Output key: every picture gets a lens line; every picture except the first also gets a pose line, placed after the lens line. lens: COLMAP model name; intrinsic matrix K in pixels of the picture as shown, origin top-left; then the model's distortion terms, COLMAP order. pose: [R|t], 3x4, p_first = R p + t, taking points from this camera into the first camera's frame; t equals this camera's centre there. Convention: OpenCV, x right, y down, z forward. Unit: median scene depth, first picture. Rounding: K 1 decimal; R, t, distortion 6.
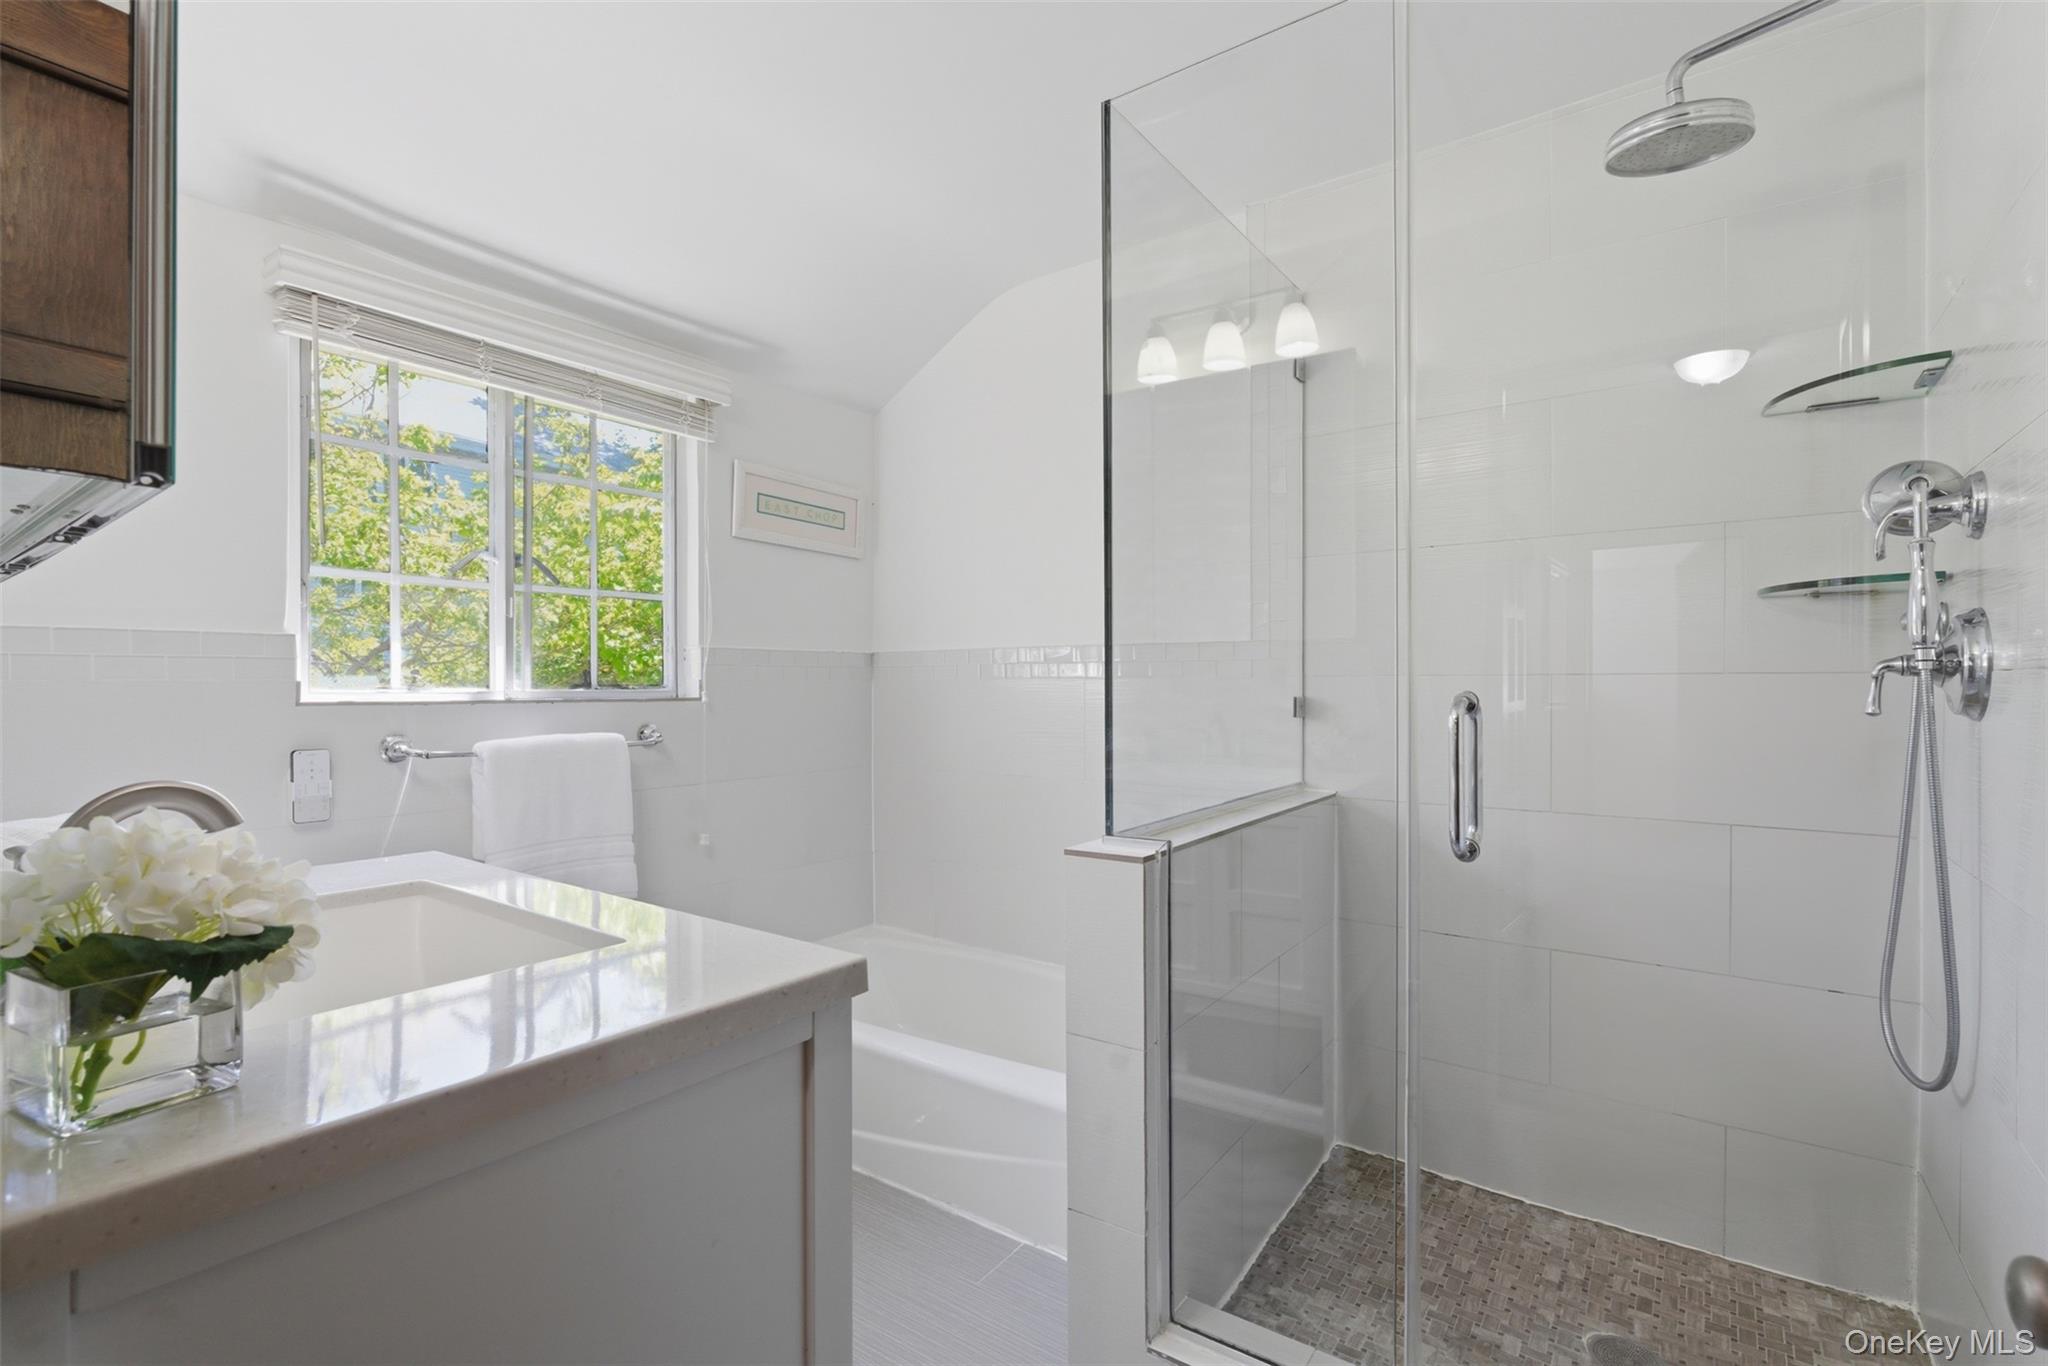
lens RADIAL K [[920.8, 0, 1013.9], [0, 920.8, 683.6], [0, 0, 1]] dist [-0.012192, -0.000133]
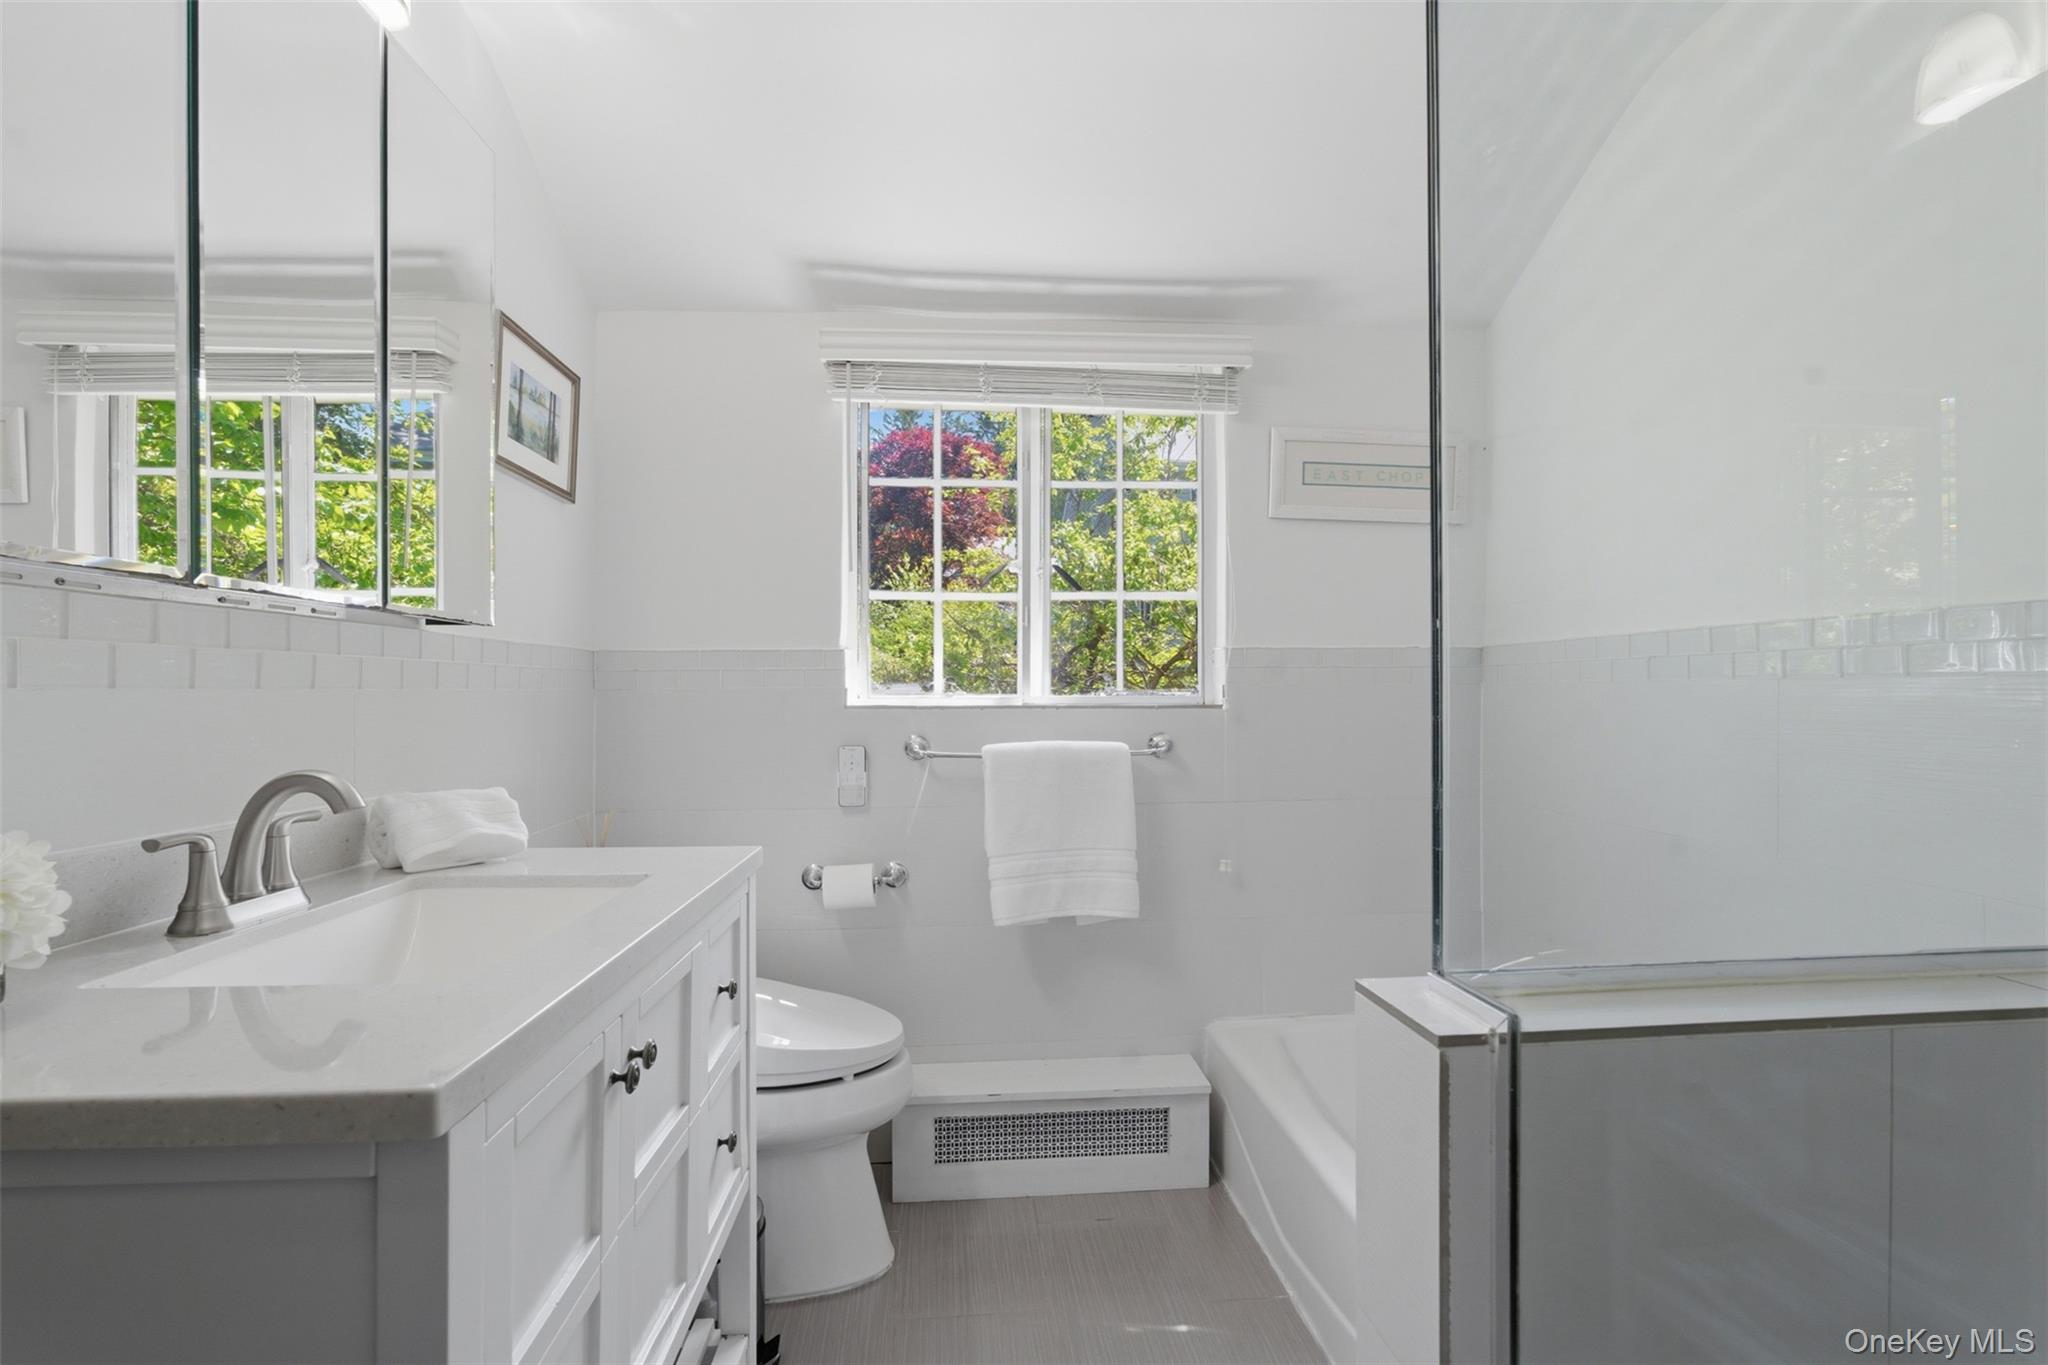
lens RADIAL K [[920.8, 0, 1030.4], [0, 920.8, 693.0], [0, 0, 1]] dist [-0.012192, -0.000133]
pose [[0.655441, 0.001289, -0.755245, 0.239523], [0.003576, 0.999982, 0.004811, -0.001165], [0.755238, -0.005854, 0.655425, 0.323216]]
